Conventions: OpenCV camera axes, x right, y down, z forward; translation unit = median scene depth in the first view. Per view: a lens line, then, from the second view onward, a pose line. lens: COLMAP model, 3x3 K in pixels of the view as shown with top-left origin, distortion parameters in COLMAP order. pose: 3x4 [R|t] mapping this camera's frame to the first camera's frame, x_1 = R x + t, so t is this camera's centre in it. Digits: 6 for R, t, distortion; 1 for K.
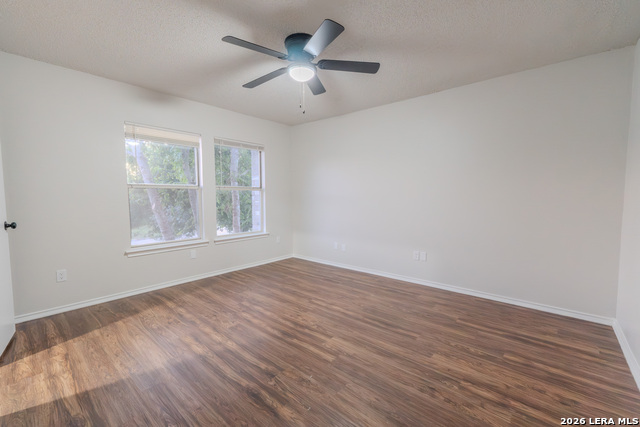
lens RADIAL K [[279.6, 0, 315.7], [0, 279.6, 214.9], [0, 0, 1]] dist [-0.000506, -0.000060]
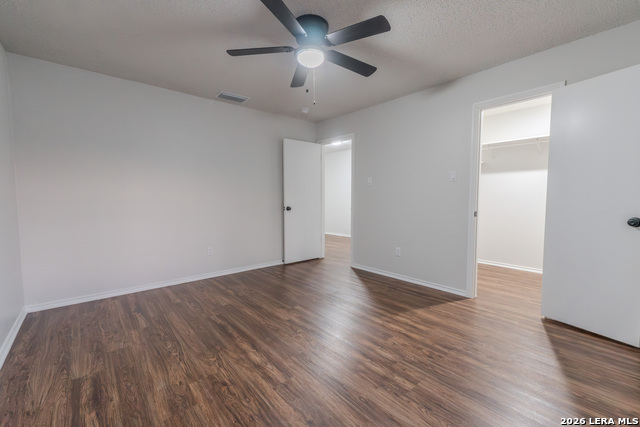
lens RADIAL K [[279.6, 0, 317.5], [0, 279.6, 214.0], [0, 0, 1]] dist [-0.000506, -0.000060]
pose [[-0.991135, -0.005592, 0.132737, -0.194833], [0.011410, 0.991839, 0.126982, -0.111457], [-0.132364, 0.127371, -0.982983, 1.954355]]
